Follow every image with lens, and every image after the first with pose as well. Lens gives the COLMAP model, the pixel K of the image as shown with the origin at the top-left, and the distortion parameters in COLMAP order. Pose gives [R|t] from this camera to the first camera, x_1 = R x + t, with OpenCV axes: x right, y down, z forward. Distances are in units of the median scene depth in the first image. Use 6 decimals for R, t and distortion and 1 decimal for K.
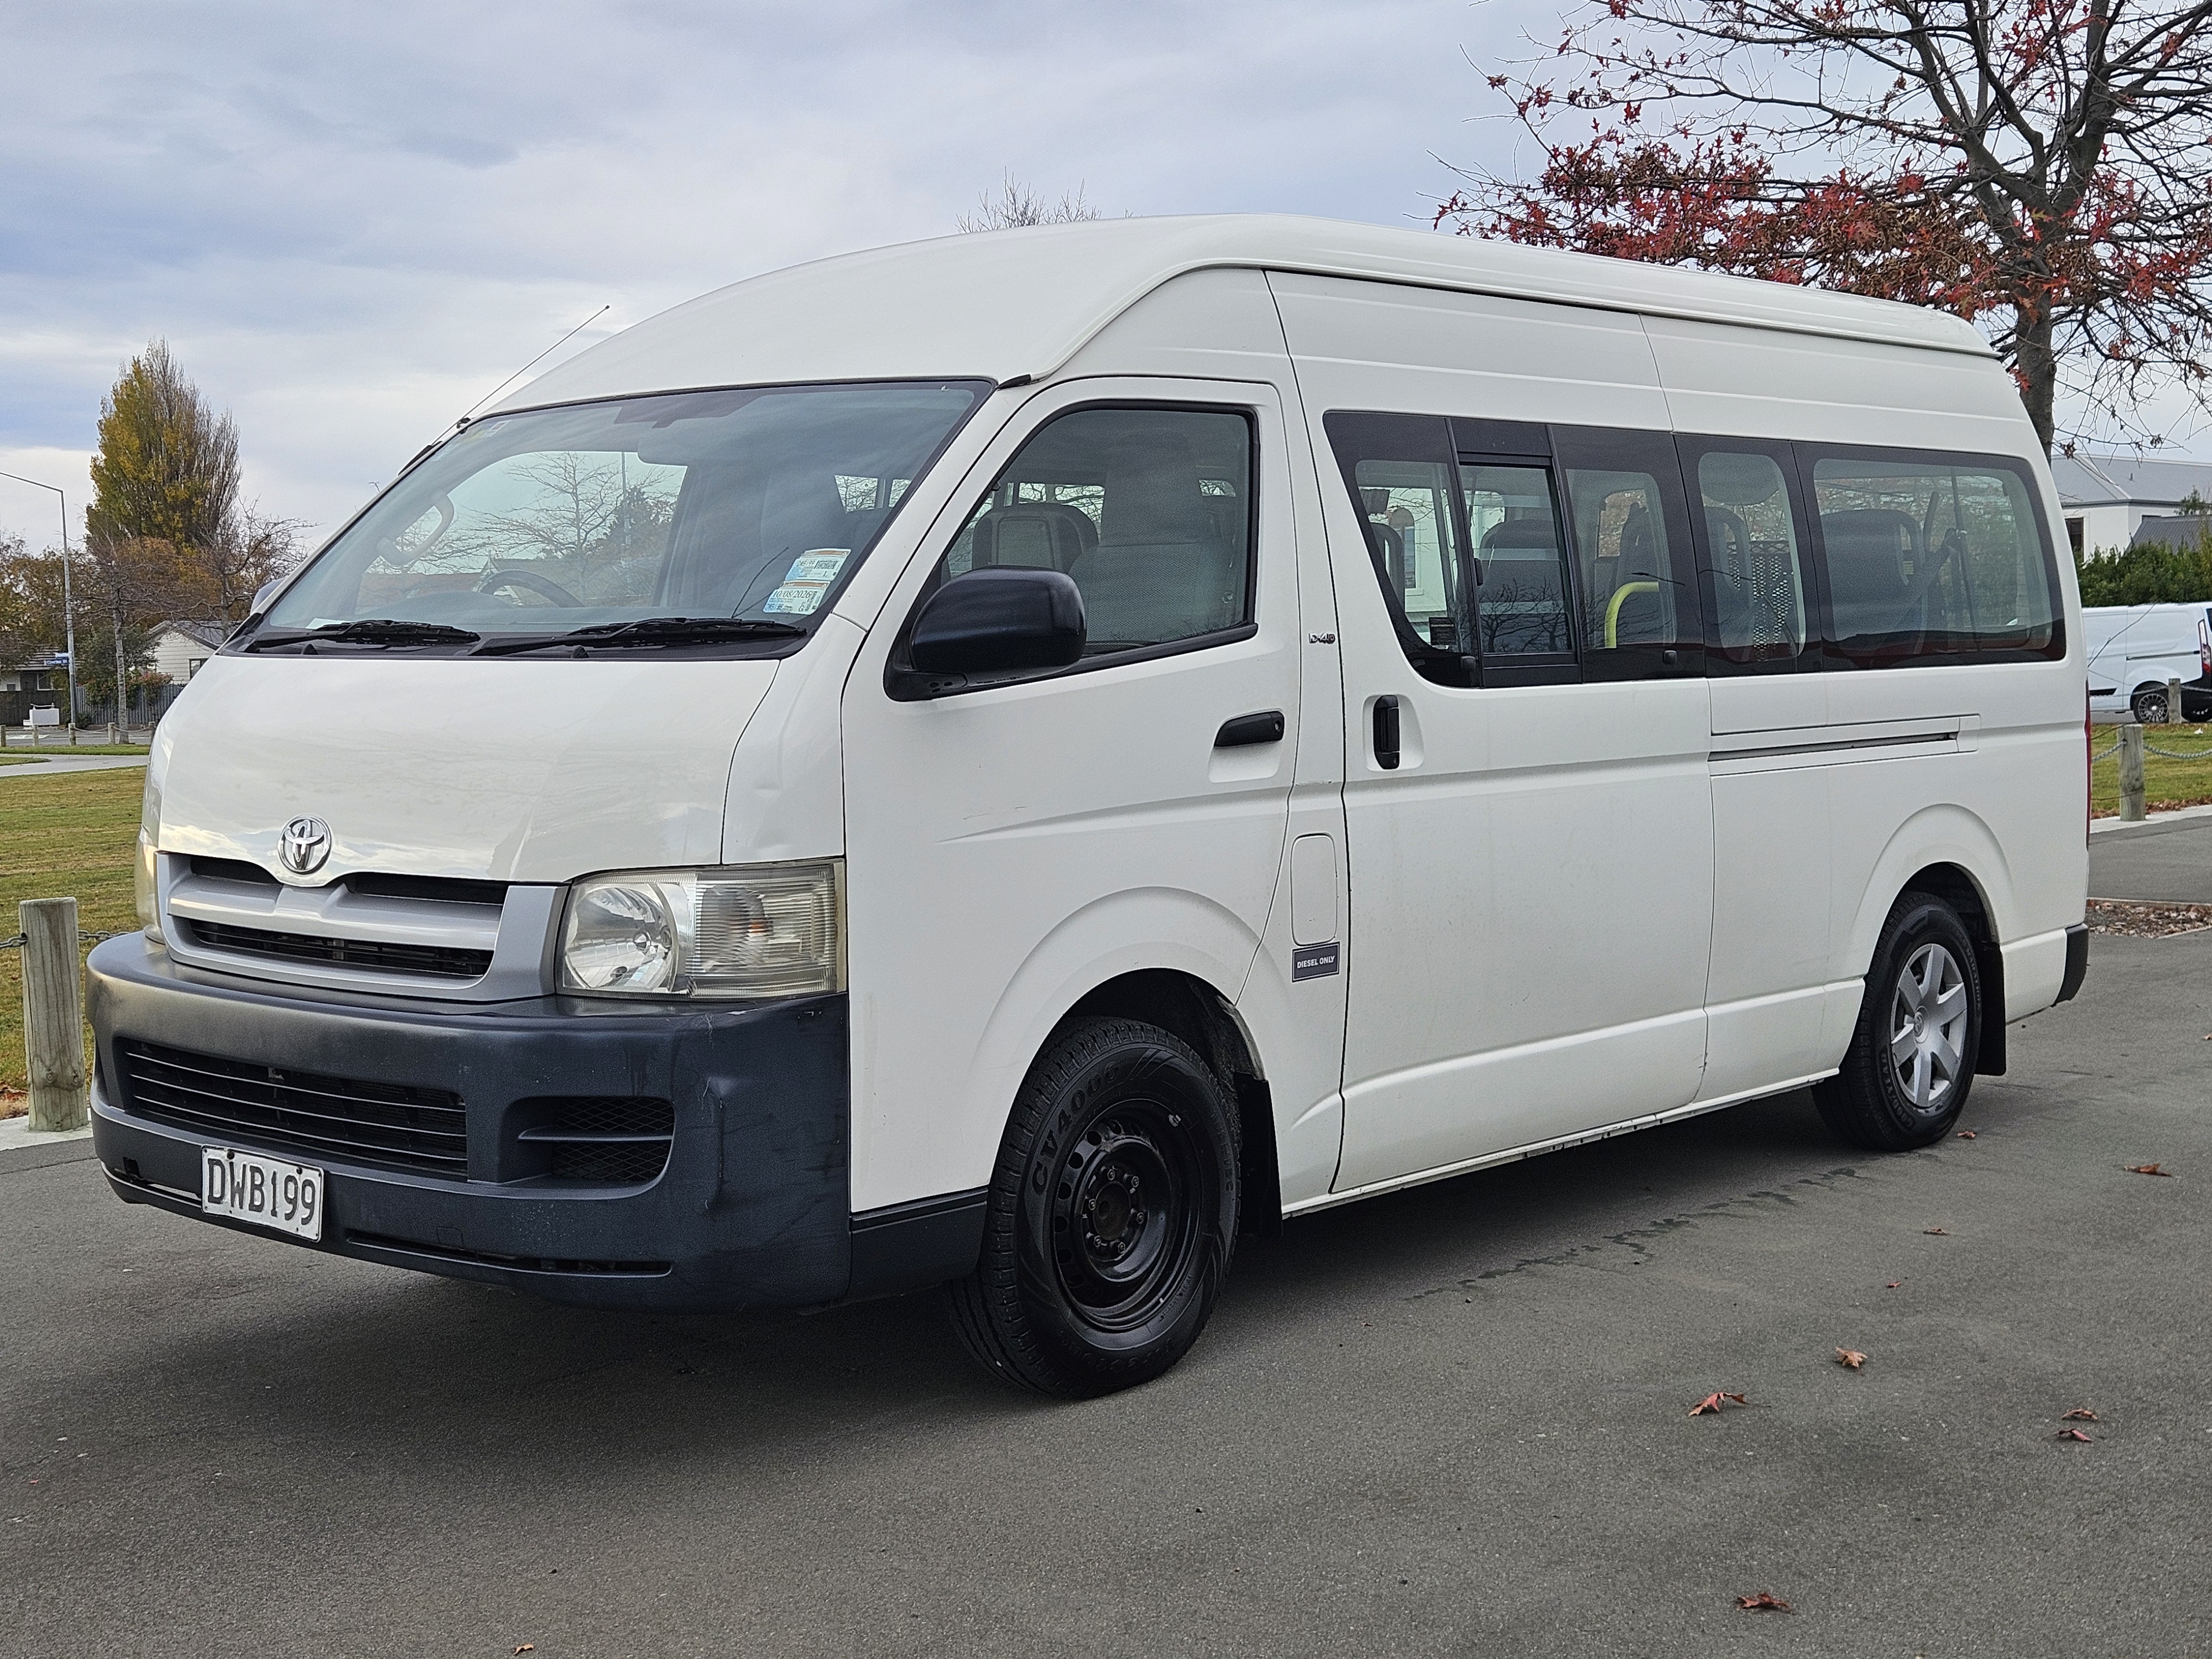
lens RADIAL K [[2917.0, 0, 1106.0], [0, 2917.0, 829.5], [0, 0, 1]] dist [0.166094, -0.637870]
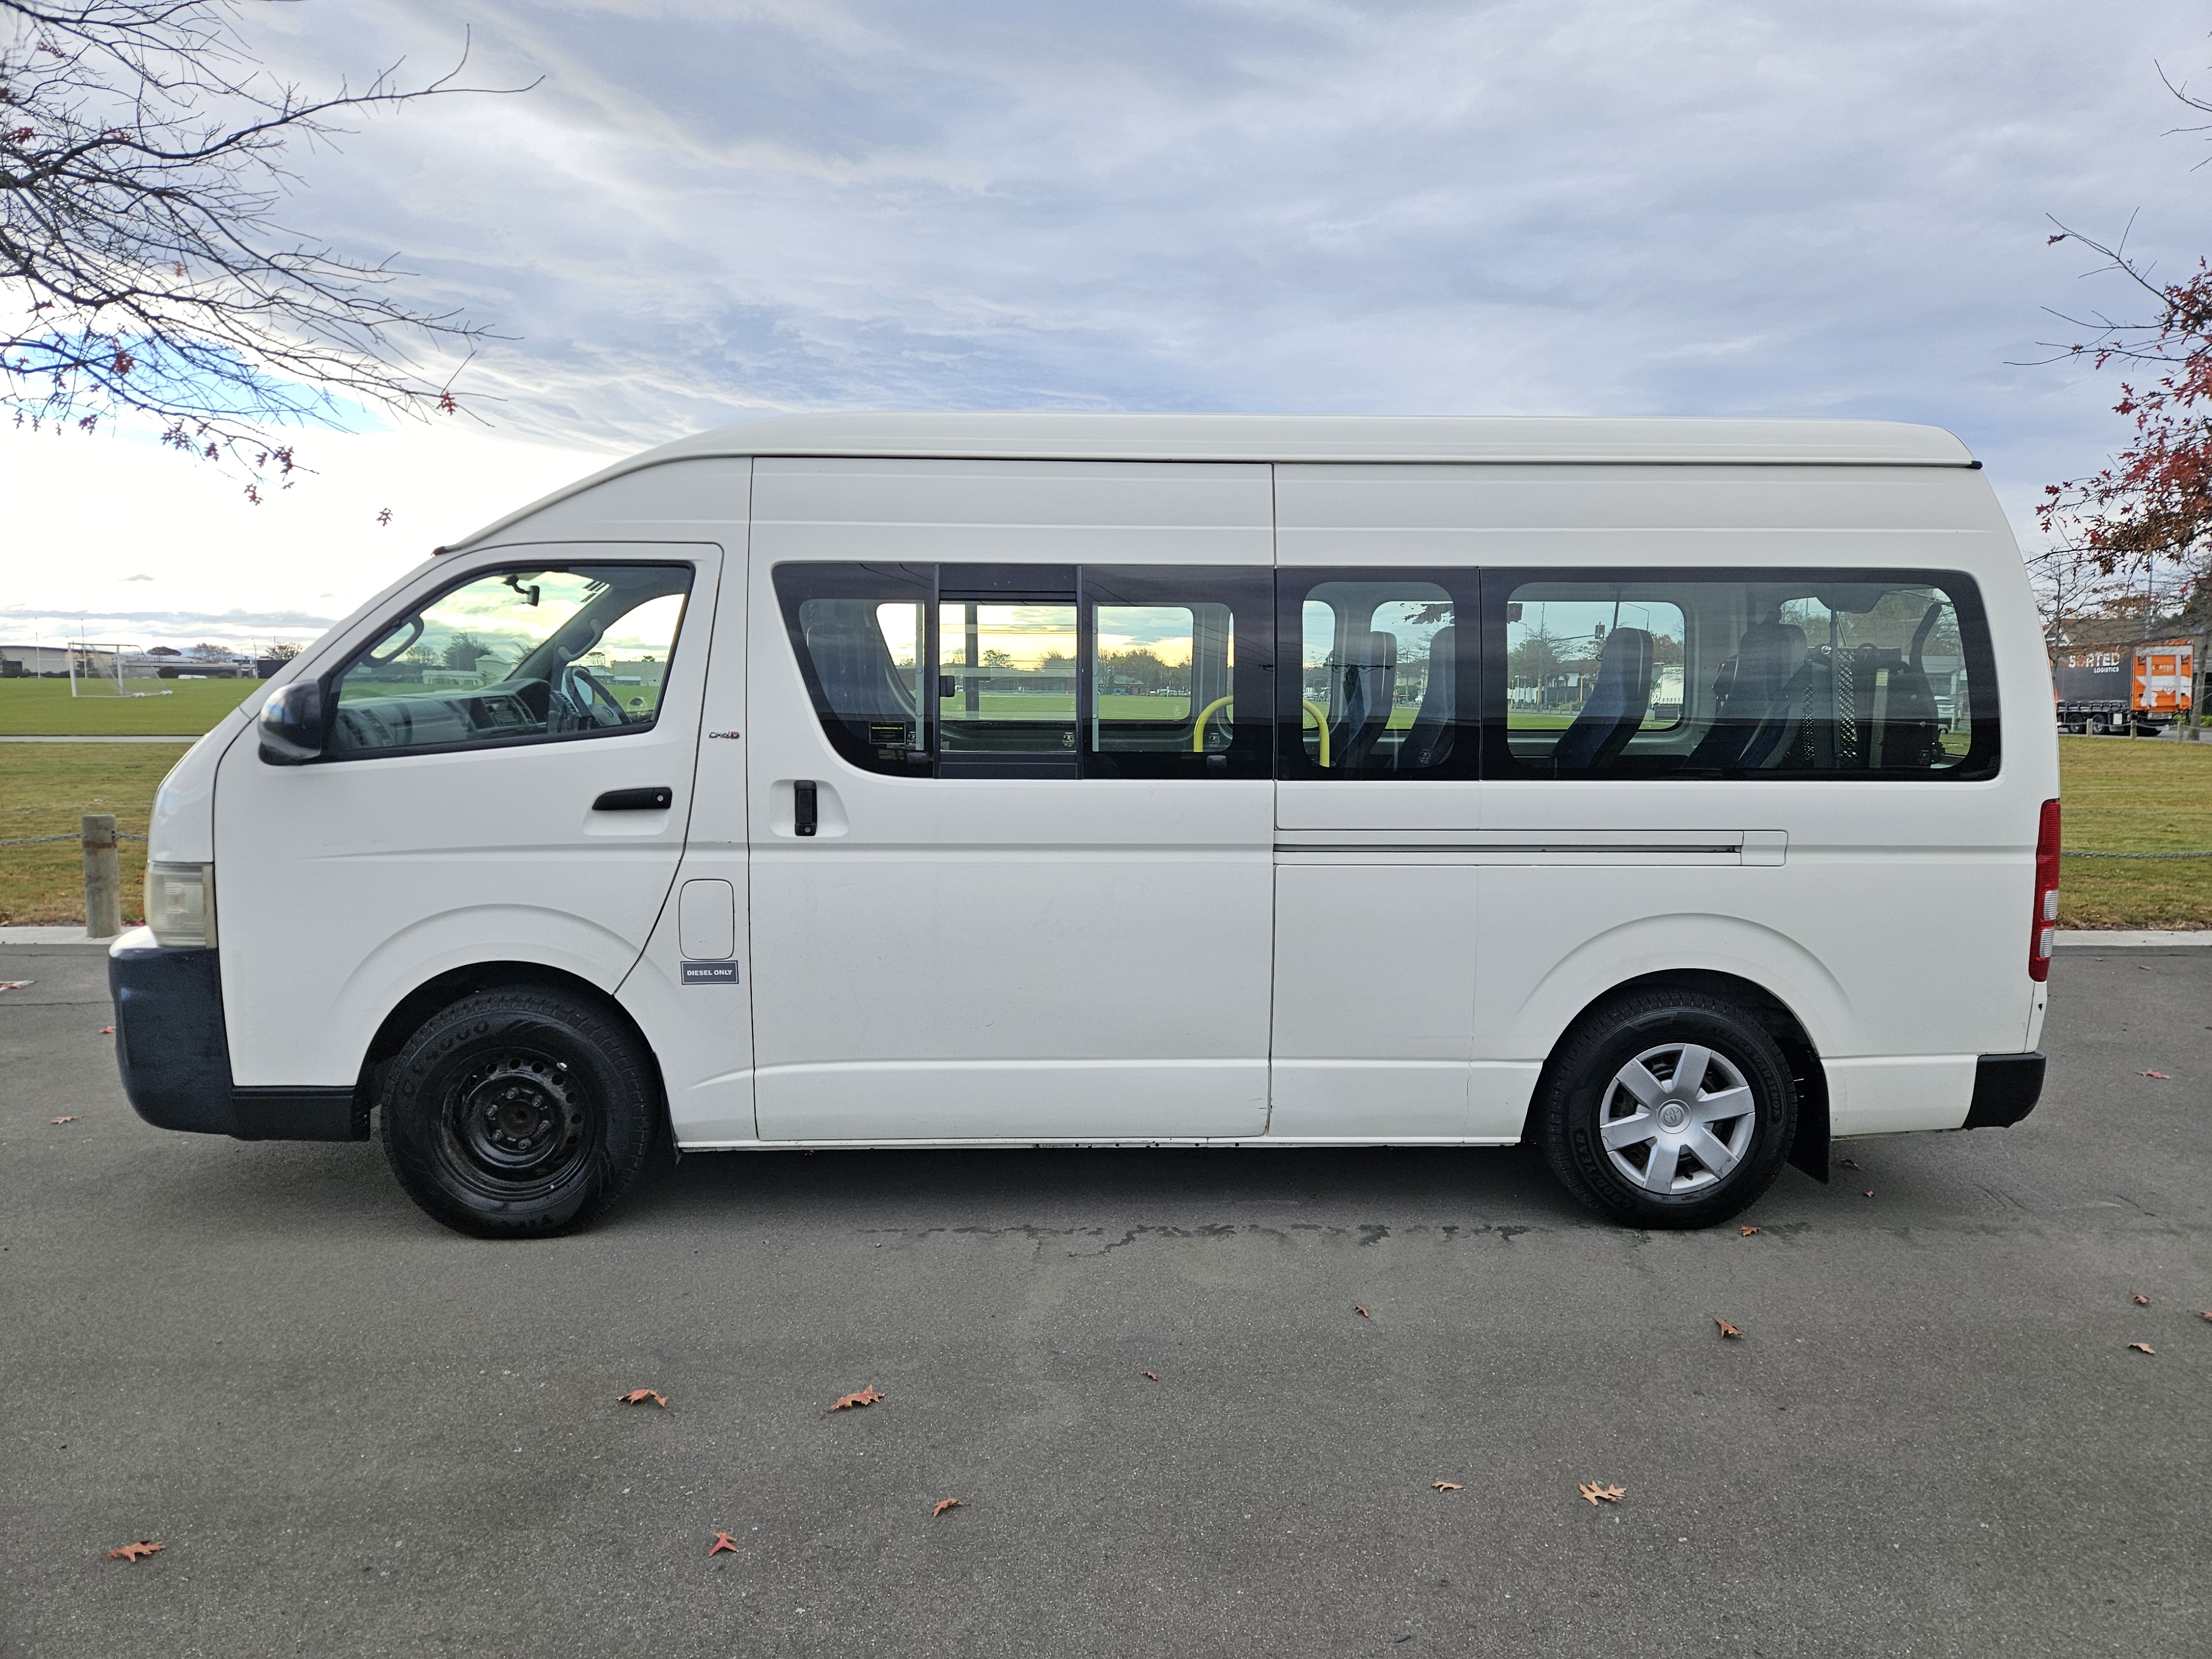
lens RADIAL K [[1457.8, 0, 1113.2], [0, 1457.8, 845.1], [0, 0, 1]] dist [0.097435, -0.088855]
pose [[0.695055, 0.110103, -0.710476, 0.606737], [-0.067438, 0.993831, 0.088040, -0.077014], [0.715787, -0.013280, 0.698193, 0.585387]]
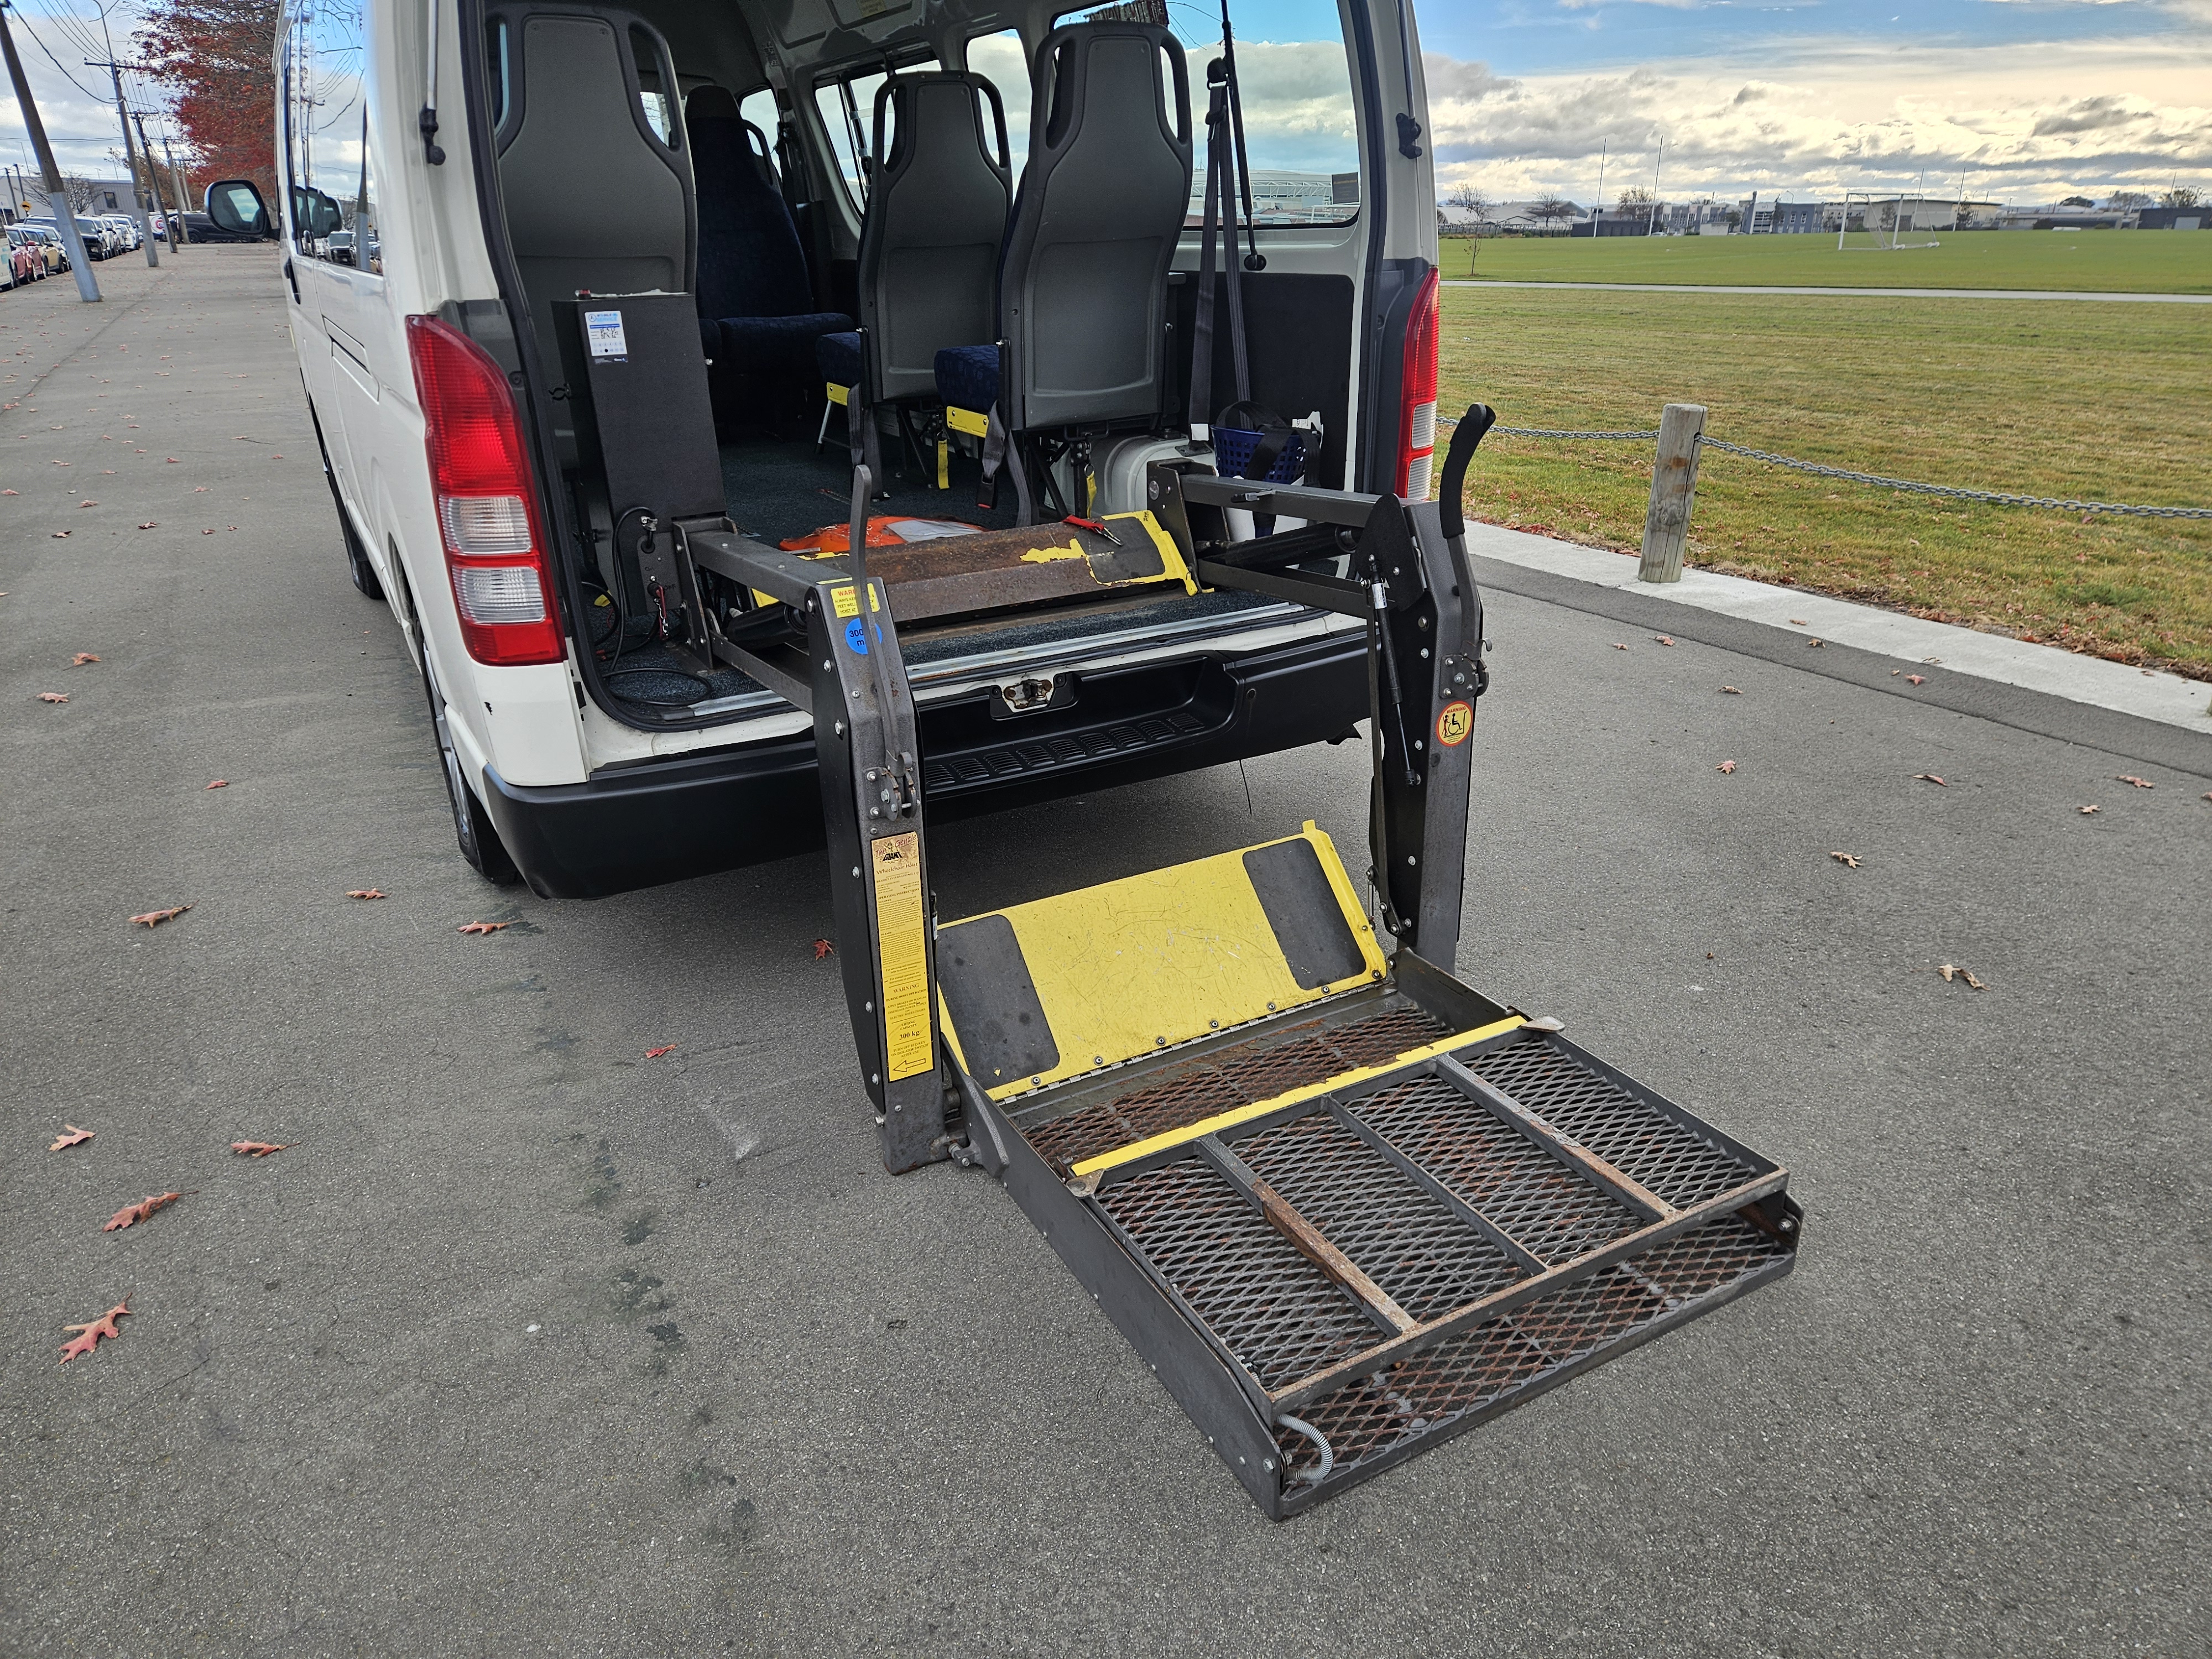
lens RADIAL K [[1457.8, 0, 1113.2], [0, 1457.8, 845.1], [0, 0, 1]] dist [0.097435, -0.088855]
pose [[-0.320547, 0.385921, -0.865052, 0.710814], [-0.045235, 0.905963, 0.420934, -0.107272], [0.946152, 0.174060, -0.272947, 1.560135]]
